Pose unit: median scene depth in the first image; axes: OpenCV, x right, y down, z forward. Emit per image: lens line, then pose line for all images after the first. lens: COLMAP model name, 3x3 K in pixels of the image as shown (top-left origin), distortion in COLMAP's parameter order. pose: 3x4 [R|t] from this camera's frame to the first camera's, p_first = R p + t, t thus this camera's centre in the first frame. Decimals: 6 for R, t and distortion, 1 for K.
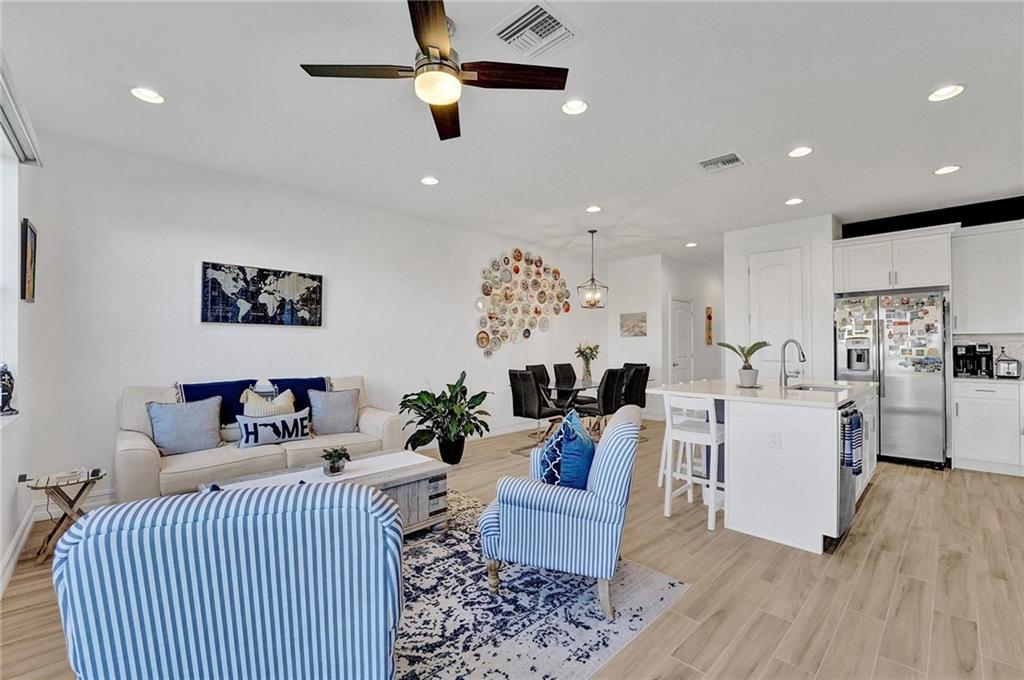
lens RADIAL K [[424.0, 0, 533.4], [0, 424.0, 341.2], [0, 0, 1]] dist [-0.033838, 0.000414]
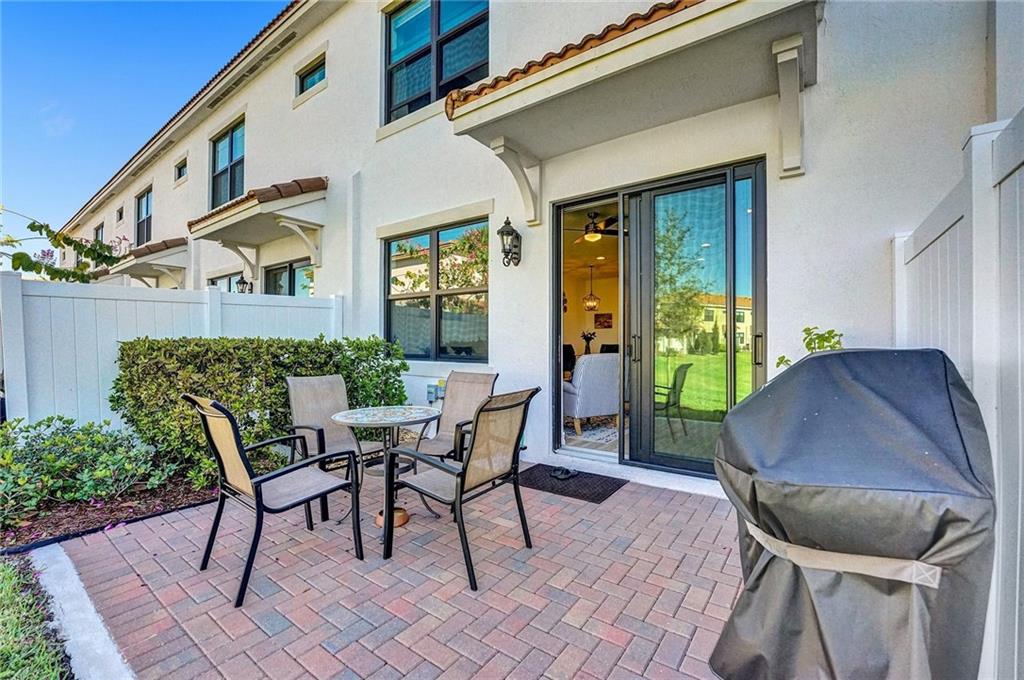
lens RADIAL K [[422.3, 0, 515.3], [0, 422.3, 338.2], [0, 0, 1]] dist [-0.025857, 0.000109]
pose [[0.989288, 0.002913, 0.145948, -0.490642], [-0.004400, 0.999942, 0.009863, 0.016725], [-0.145911, -0.010400, 0.989243, -0.734831]]
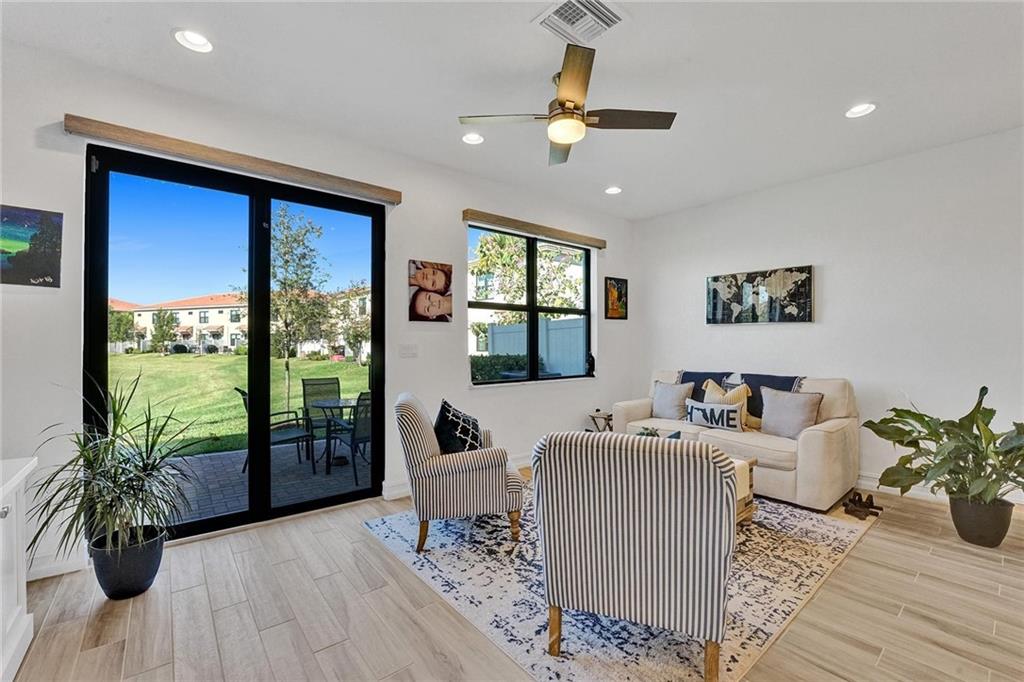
lens RADIAL K [[441.8, 0, 520.3], [0, 441.8, 341.6], [0, 0, 1]] dist [-0.032354, 0.005253]
pose [[-0.094032, -0.003372, -0.995563, 0.445710], [0.013646, 0.999896, -0.004676, 0.003763], [0.995476, -0.014026, -0.093976, 0.411827]]
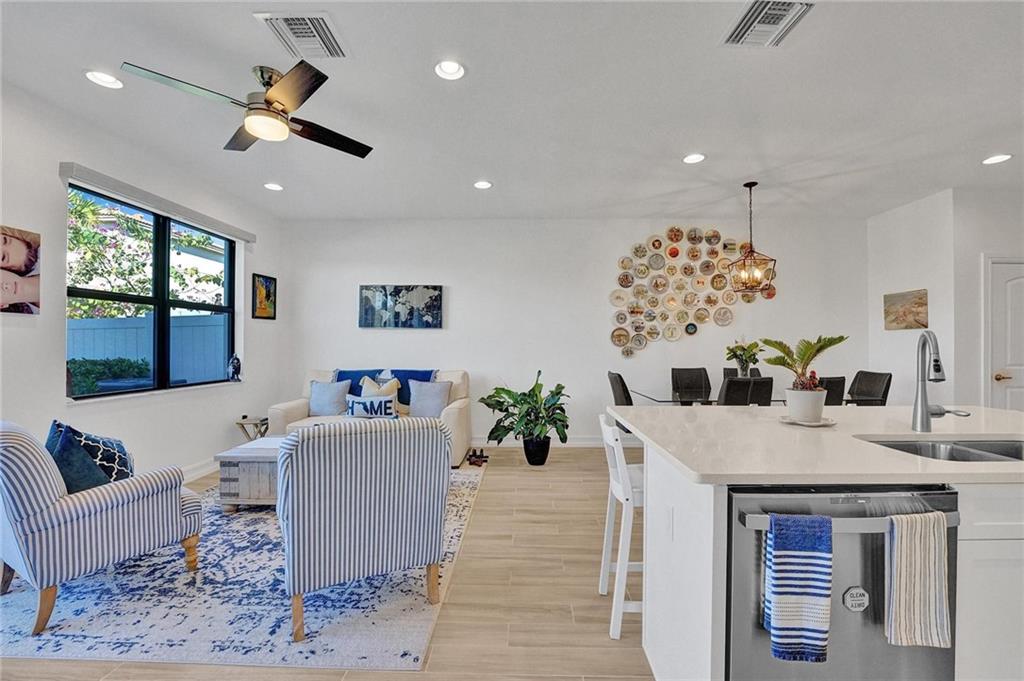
lens RADIAL K [[428.0, 0, 527.8], [0, 428.0, 341.4], [0, 0, 1]] dist [-0.020145, 0.000271]
pose [[0.699216, -0.002554, -0.714906, 0.487540], [0.007185, 0.999968, 0.003454, 0.000495], [0.714875, -0.007552, 0.699212, 0.287309]]
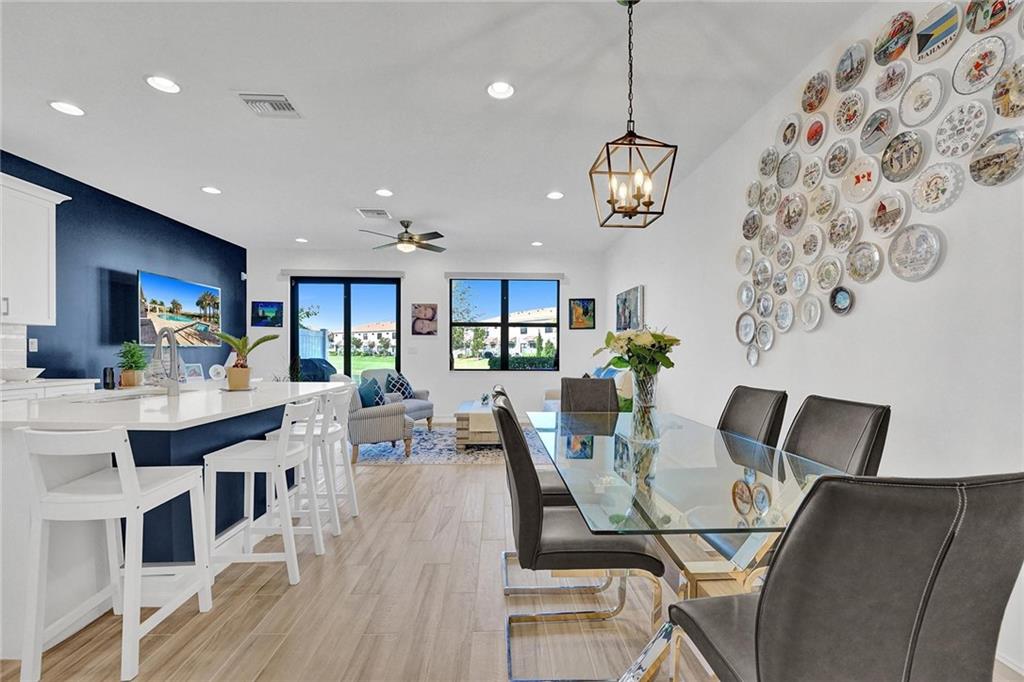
lens RADIAL K [[460.0, 0, 526.1], [0, 460.0, 356.4], [0, 0, 1]] dist [-0.012821, 0.000000]
pose [[-0.681110, 0.004109, -0.732170, 0.584081], [0.005132, 0.999986, 0.000839, 0.034881], [0.732163, -0.003186, -0.681122, 1.484871]]
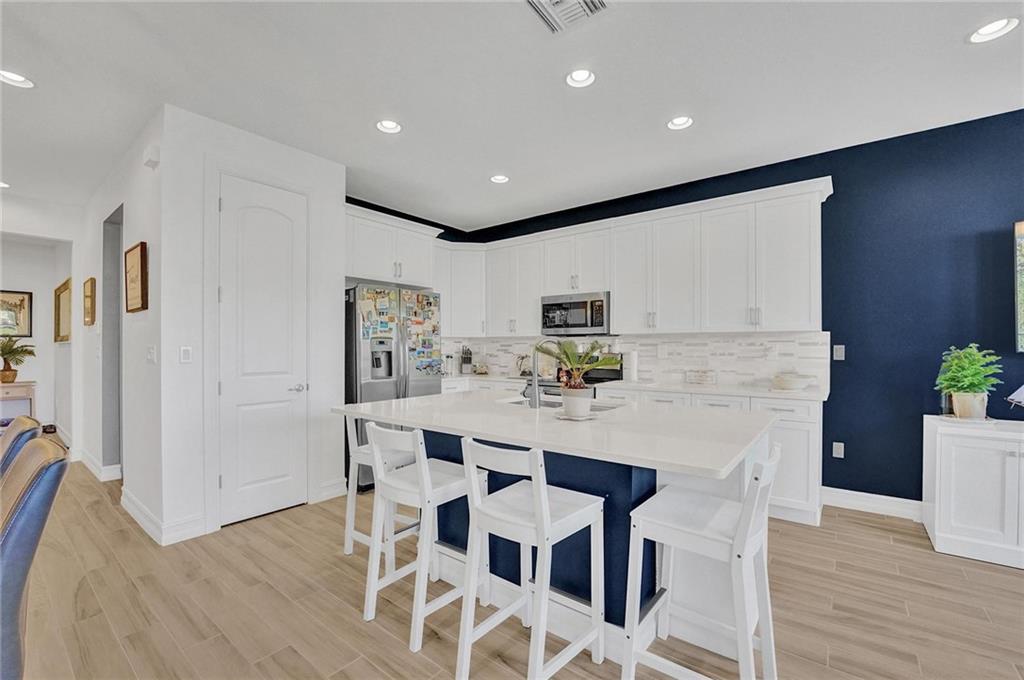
lens RADIAL K [[427.7, 0, 508.1], [0, 427.7, 350.3], [0, 0, 1]] dist [-0.012625, -0.000287]
pose [[-0.106462, -0.005868, 0.994299, -0.054625], [-0.012357, 0.999913, 0.004578, 0.009913], [-0.994240, -0.011799, -0.106525, 0.858159]]
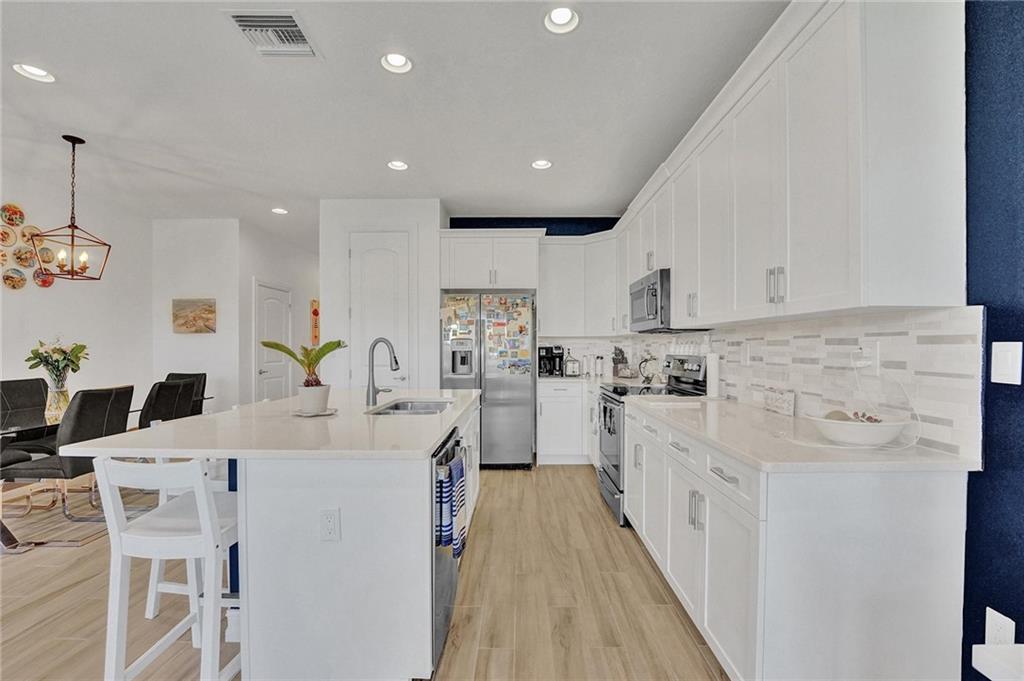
lens RADIAL K [[427.7, 0, 508.1], [0, 427.7, 350.8], [0, 0, 1]] dist [-0.012625, -0.000287]
pose [[0.718690, -0.004510, 0.695315, 0.205161], [-0.009788, 0.999814, 0.016602, 0.001840], [-0.695261, -0.018738, 0.718513, 0.259247]]
